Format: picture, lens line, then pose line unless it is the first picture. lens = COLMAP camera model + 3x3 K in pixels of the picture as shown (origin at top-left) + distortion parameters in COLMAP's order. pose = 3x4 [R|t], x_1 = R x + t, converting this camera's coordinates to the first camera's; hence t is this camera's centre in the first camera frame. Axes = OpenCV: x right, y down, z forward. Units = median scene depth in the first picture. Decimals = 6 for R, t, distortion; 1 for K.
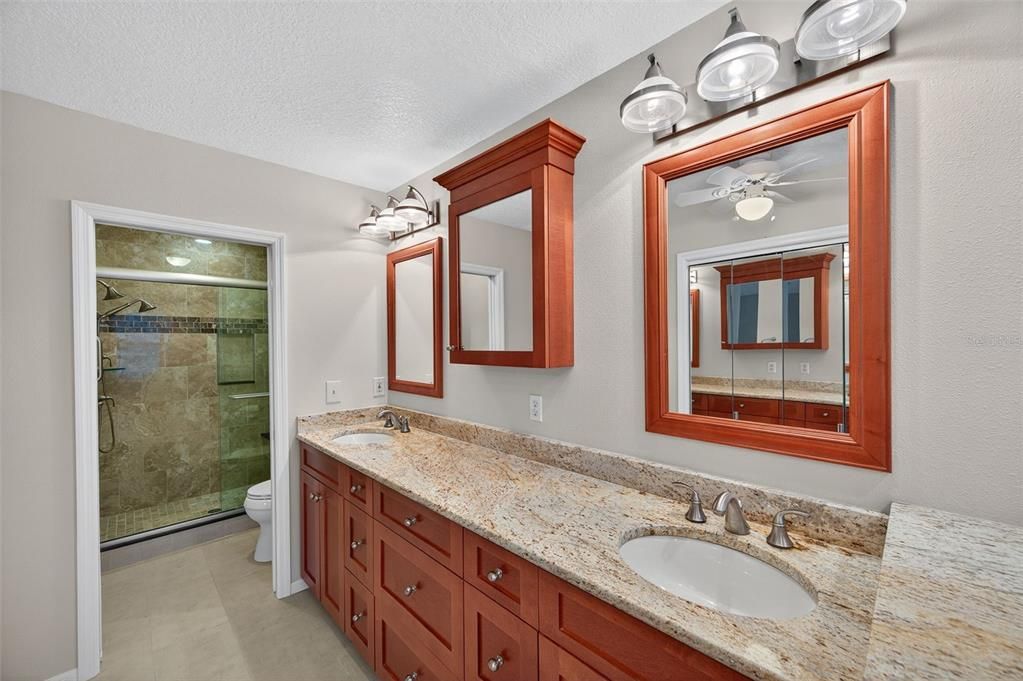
lens RADIAL K [[401.9, 0, 513.0], [0, 401.9, 341.2], [0, 0, 1]] dist [0.009816, 0.000407]
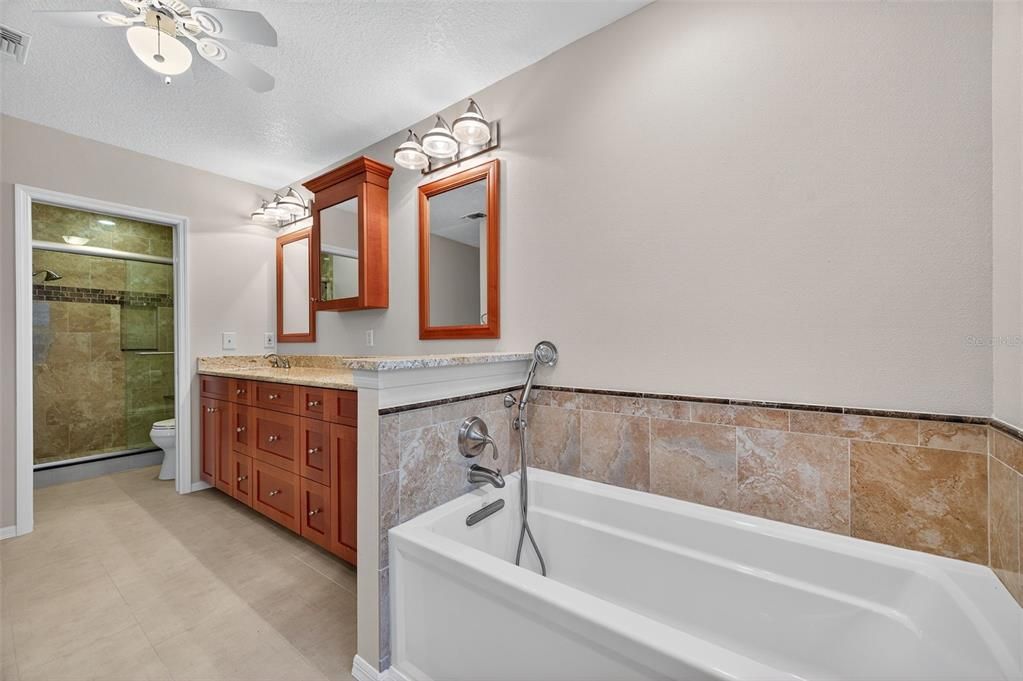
lens RADIAL K [[401.9, 0, 511.9], [0, 401.9, 339.2], [0, 0, 1]] dist [0.009816, 0.000407]
pose [[0.987696, 0.001874, 0.156376, 0.270518], [-0.000537, 0.999963, -0.008593, 0.140525], [-0.156386, 0.008403, 0.987660, -0.463026]]
